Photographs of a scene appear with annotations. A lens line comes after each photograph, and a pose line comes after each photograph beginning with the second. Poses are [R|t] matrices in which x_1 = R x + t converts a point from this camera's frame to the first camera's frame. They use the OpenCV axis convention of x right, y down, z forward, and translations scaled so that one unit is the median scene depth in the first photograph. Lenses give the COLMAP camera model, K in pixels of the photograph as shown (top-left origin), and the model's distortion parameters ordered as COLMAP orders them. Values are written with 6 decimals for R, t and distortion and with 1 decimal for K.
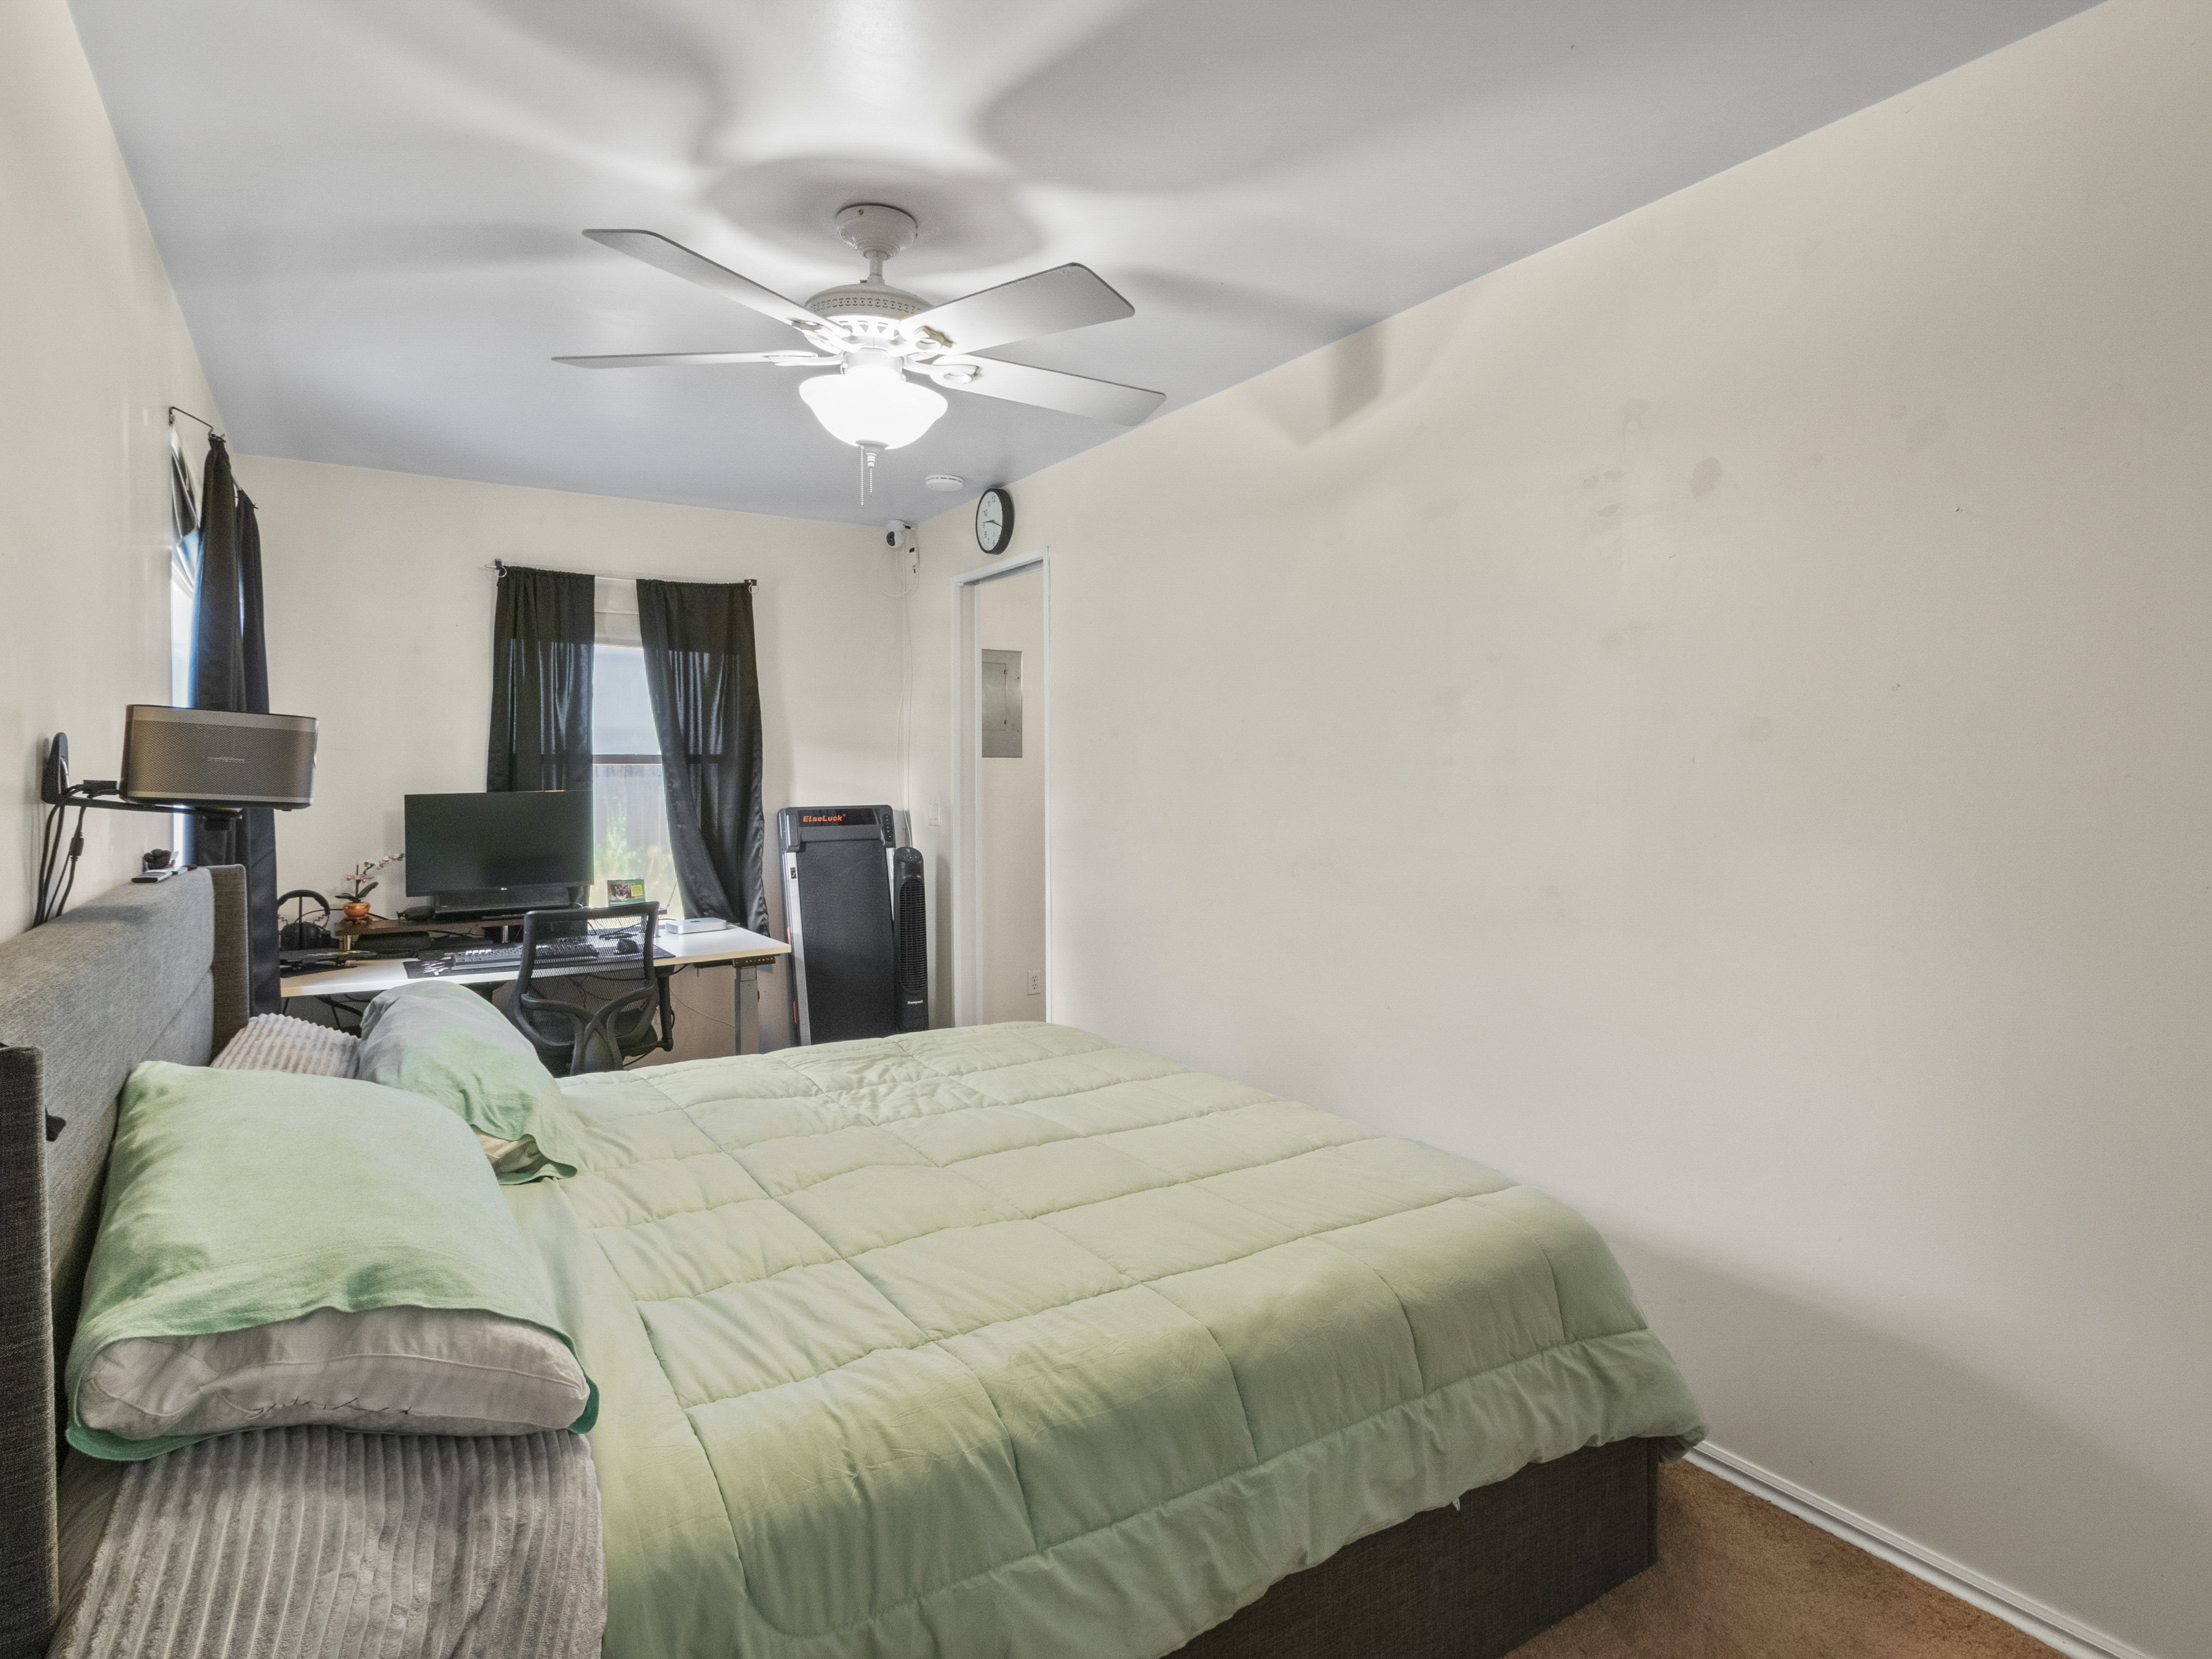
lens RADIAL K [[1183.7, 0, 1125.1], [0, 1183.7, 756.5], [0, 0, 1]] dist [-0.000806, 0.001950]
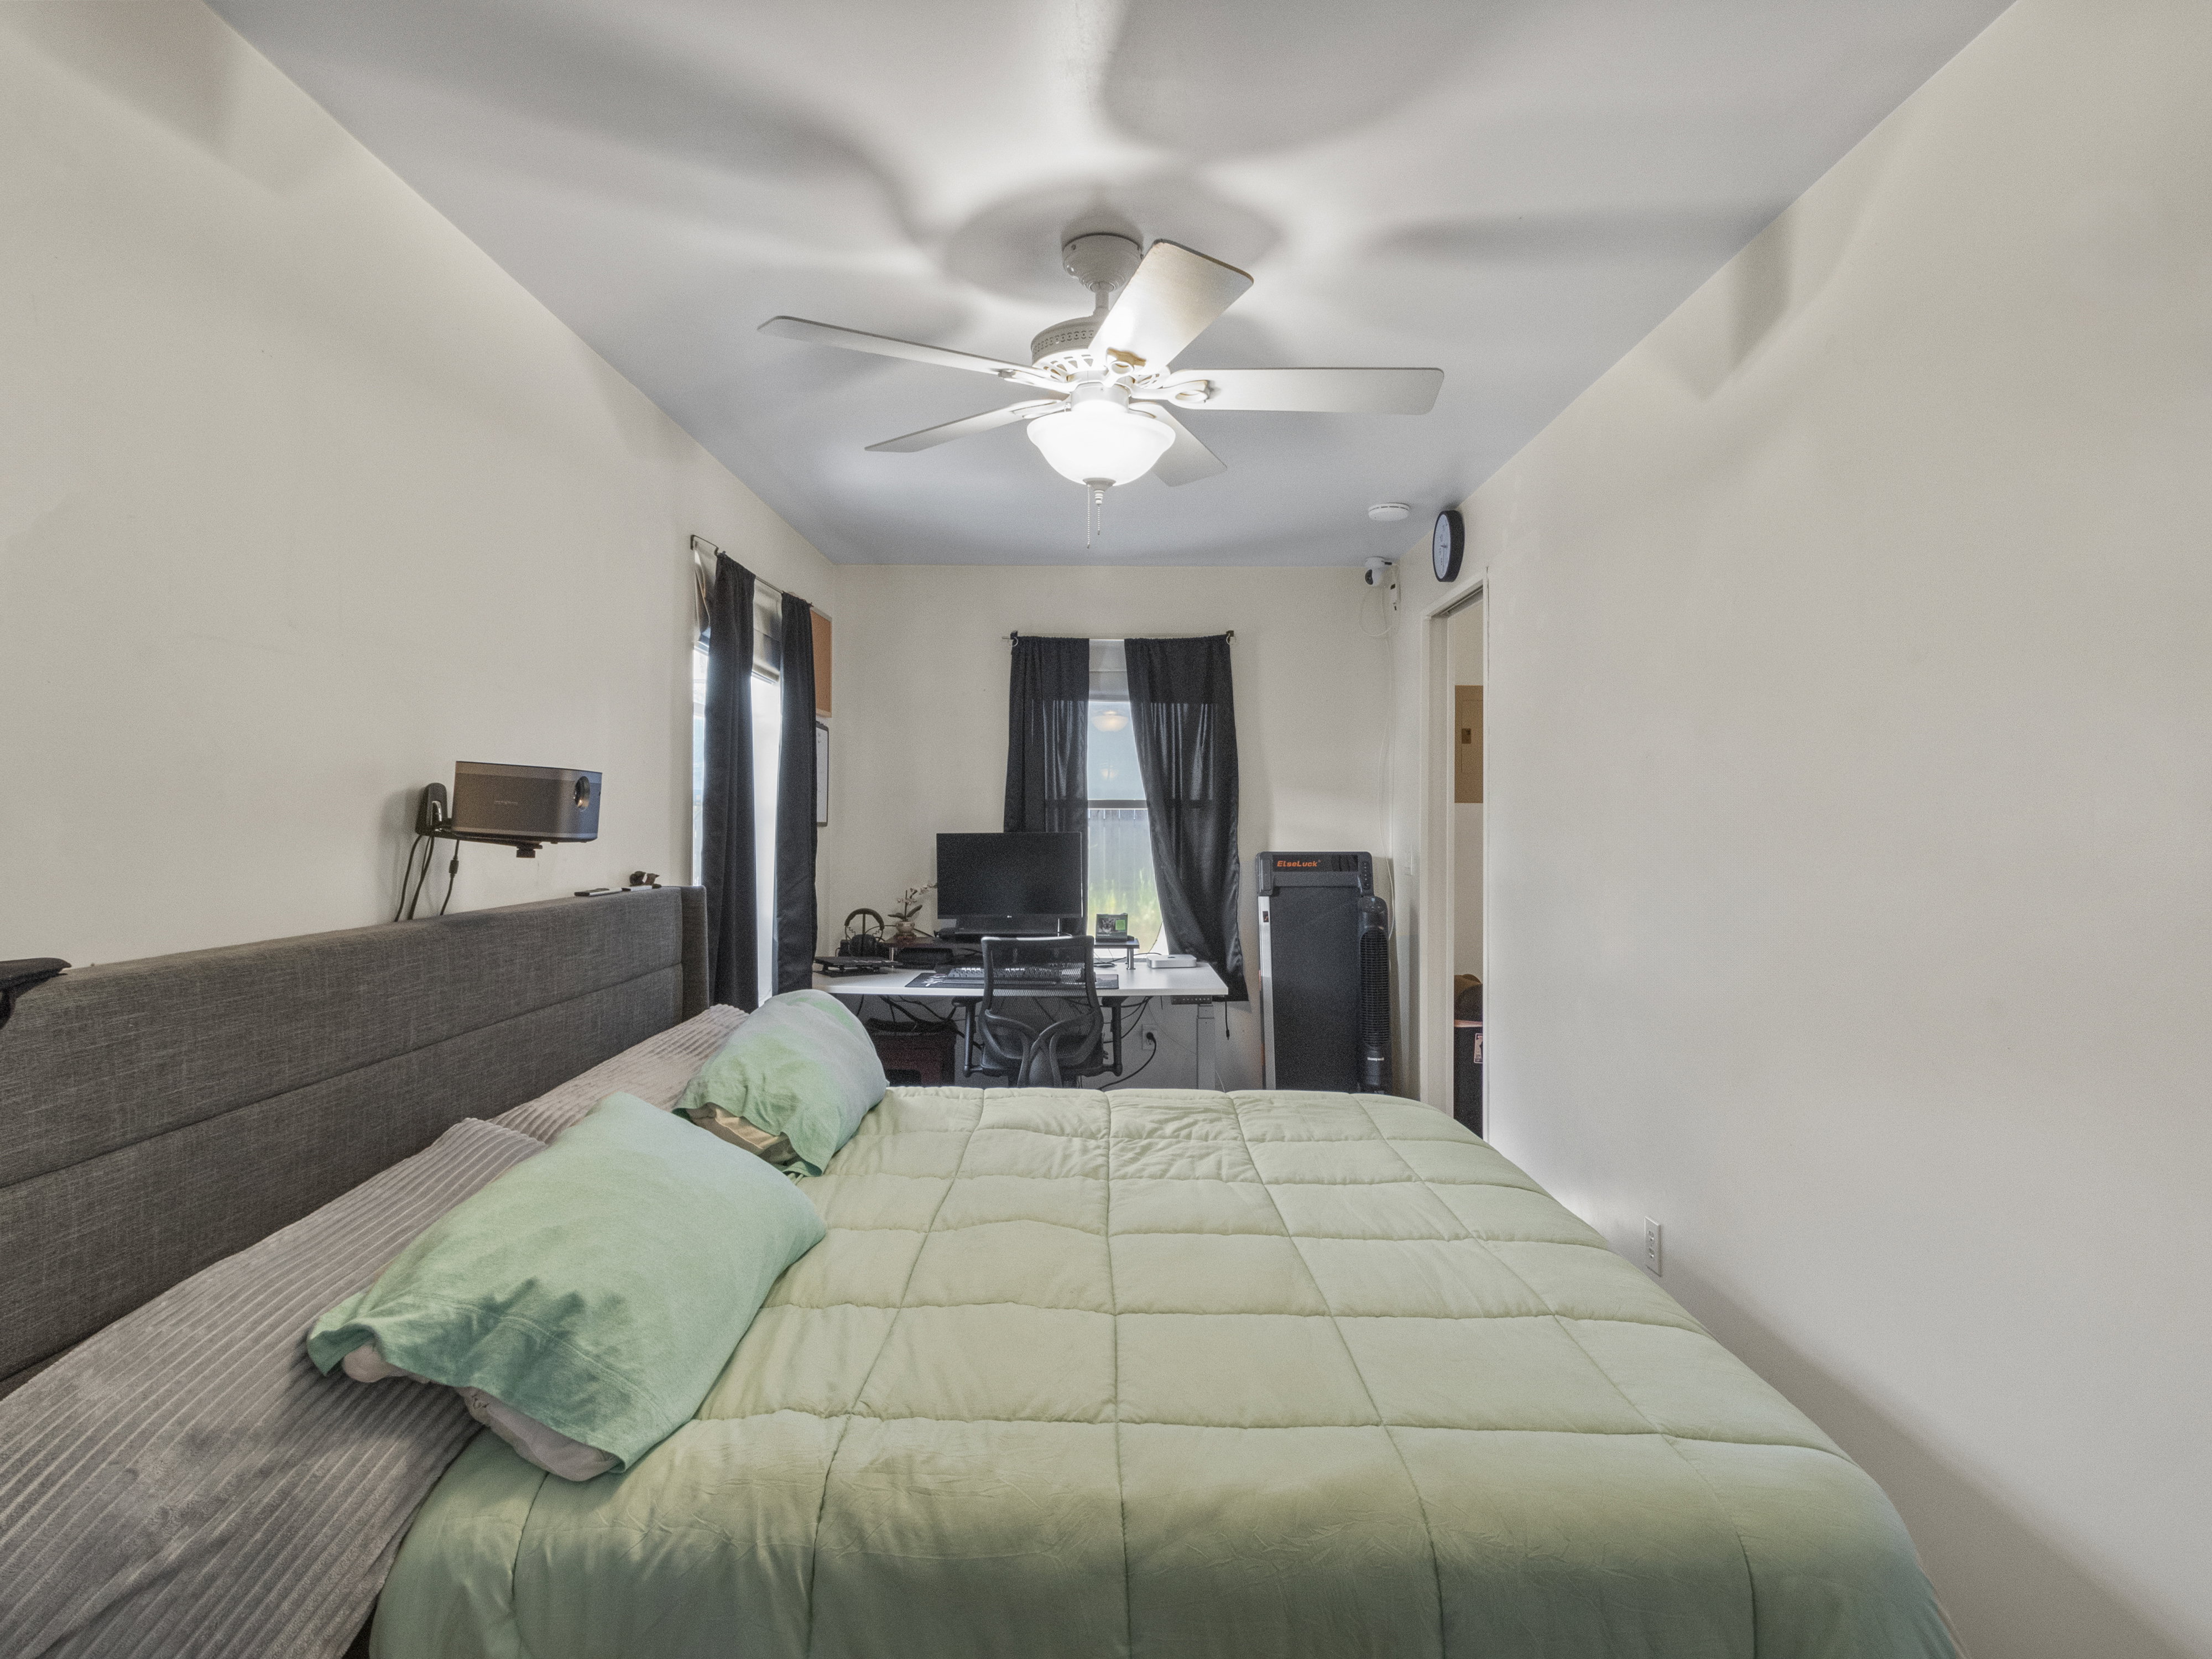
lens RADIAL K [[1153.2, 0, 1108.3], [0, 1153.2, 801.1], [0, 0, 1]] dist [0.001752, 0.000188]
pose [[0.833246, -0.000556, -0.552903, 0.182838], [0.000000, 0.999999, -0.001005, 0.000435], [0.552903, 0.000838, 0.833245, 0.120568]]
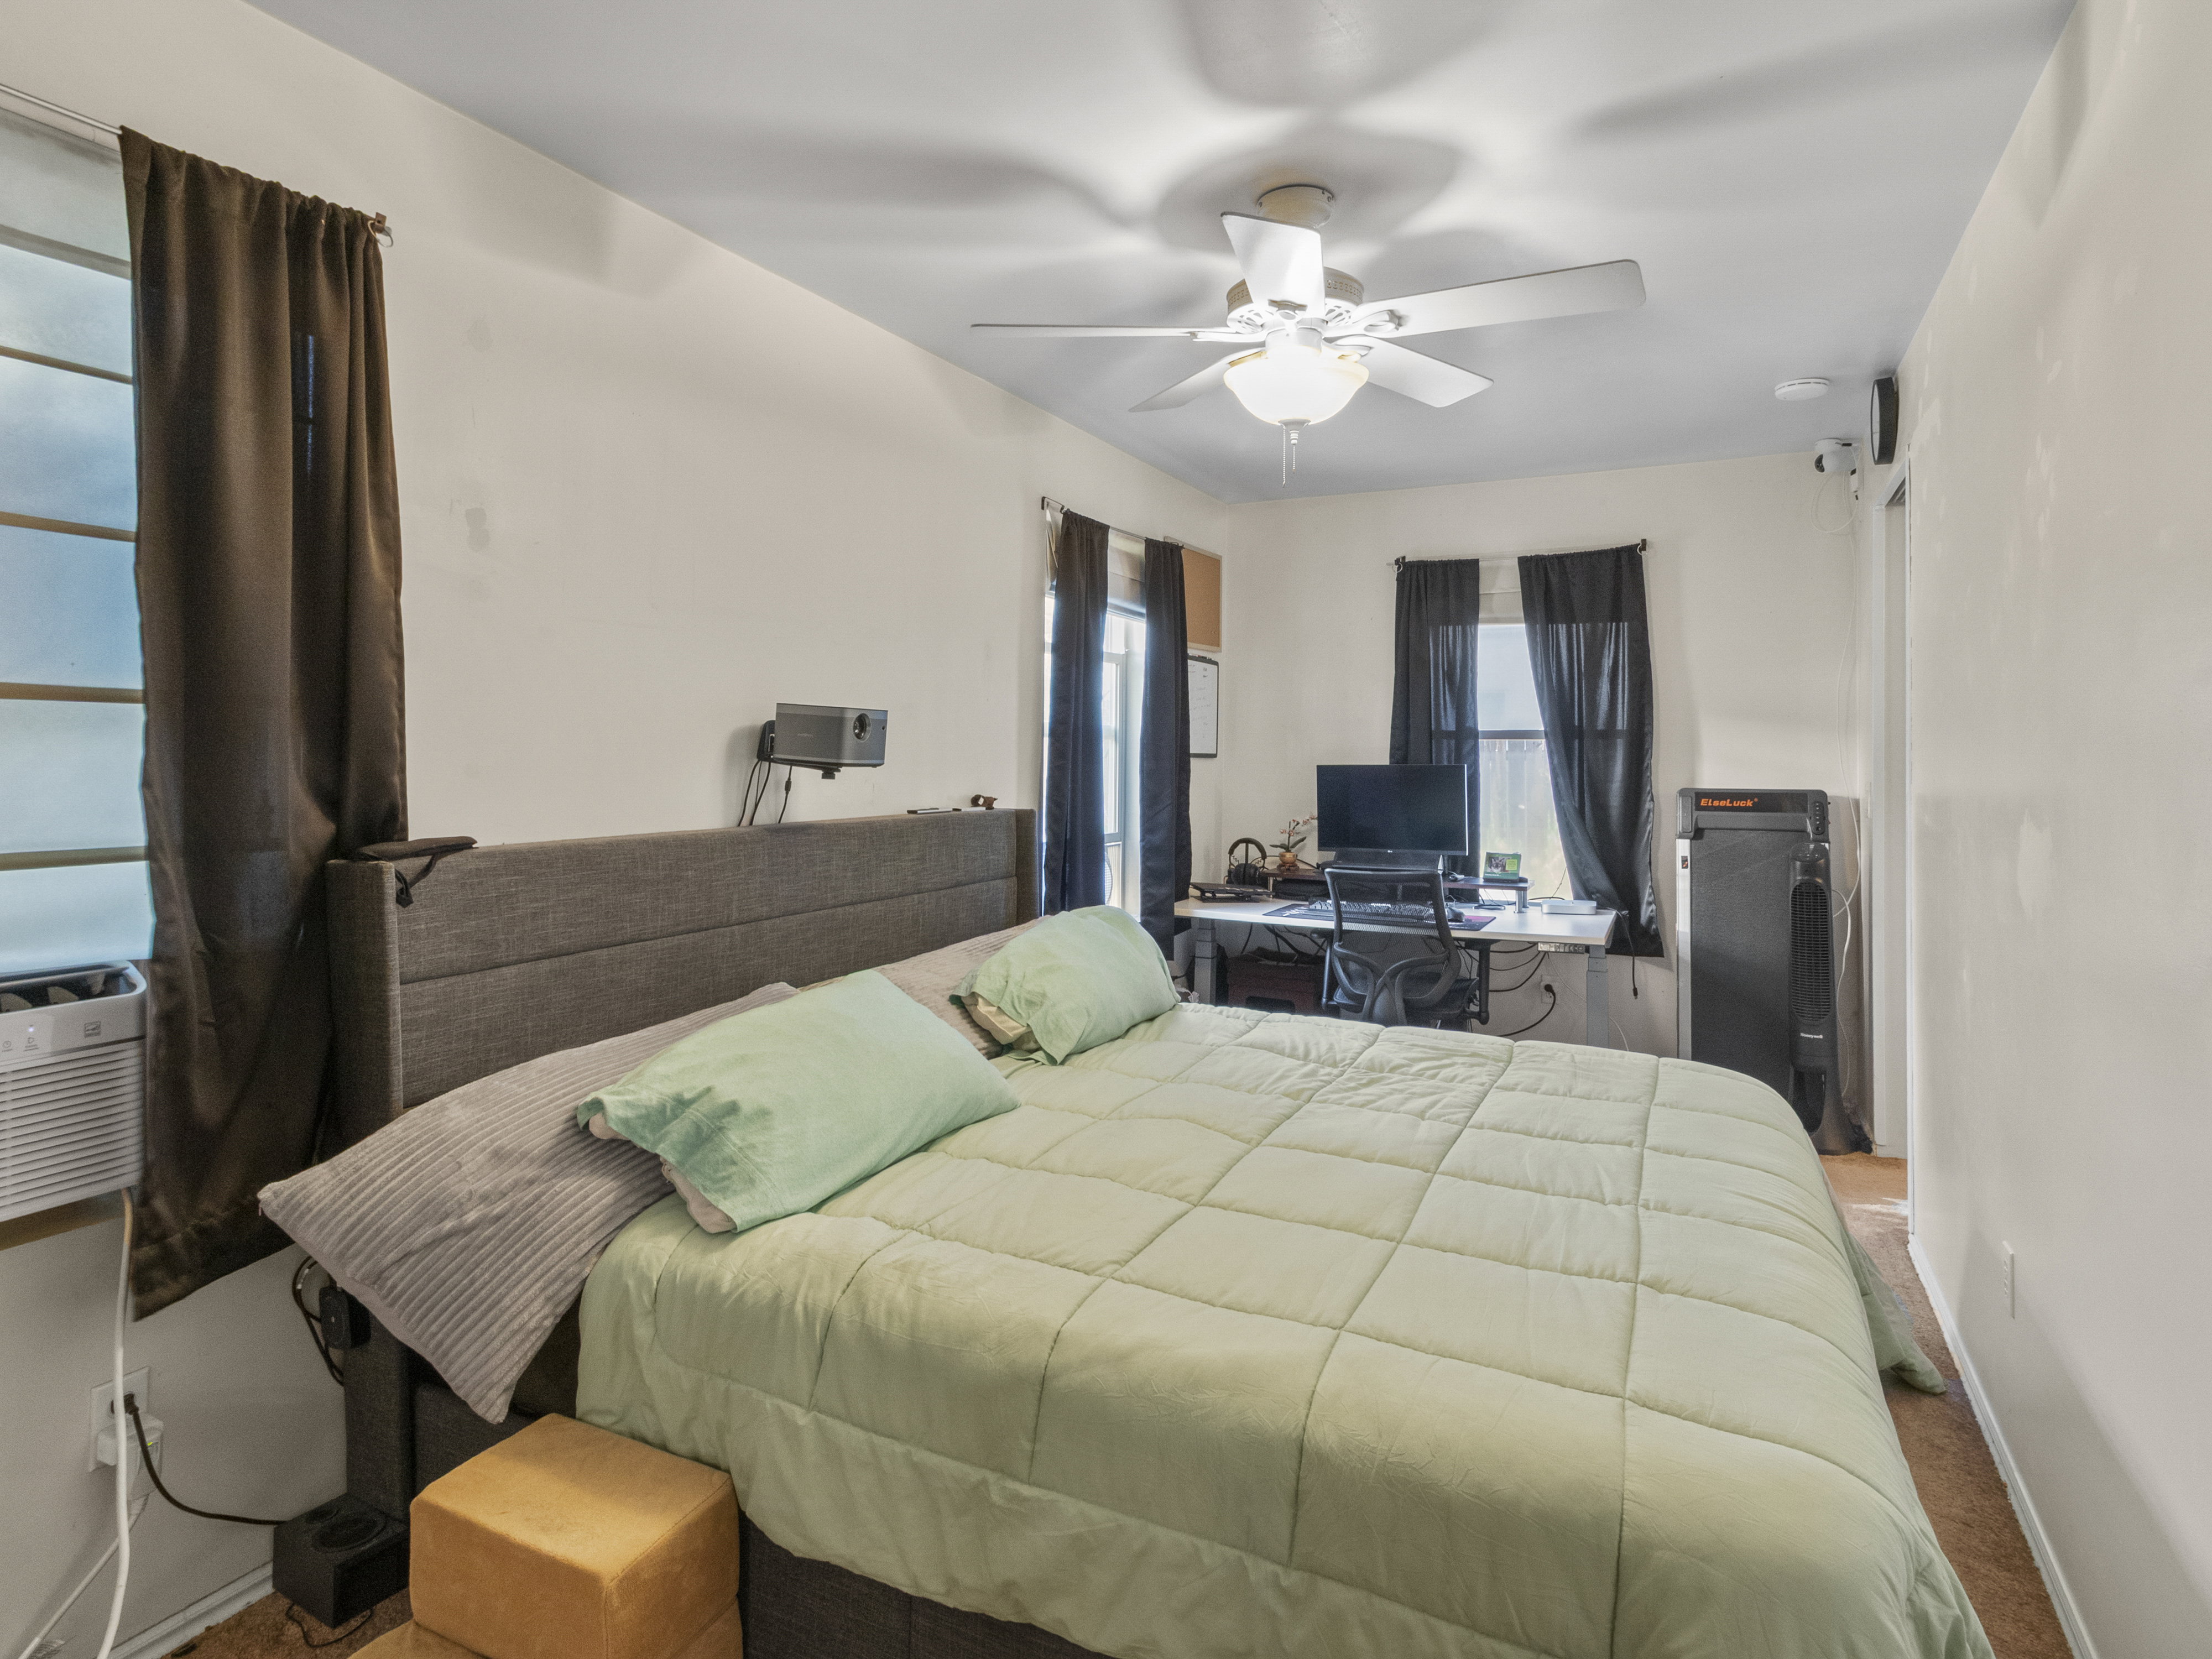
lens RADIAL K [[1215.8, 0, 1109.7], [0, 1215.8, 712.0], [0, 0, 1]] dist [-0.000474, 0.000890]
pose [[0.507423, -0.019763, -0.861471, 0.343189], [0.004987, 0.999788, -0.019998, 0.002106], [0.861683, 0.005851, 0.507413, 0.195093]]
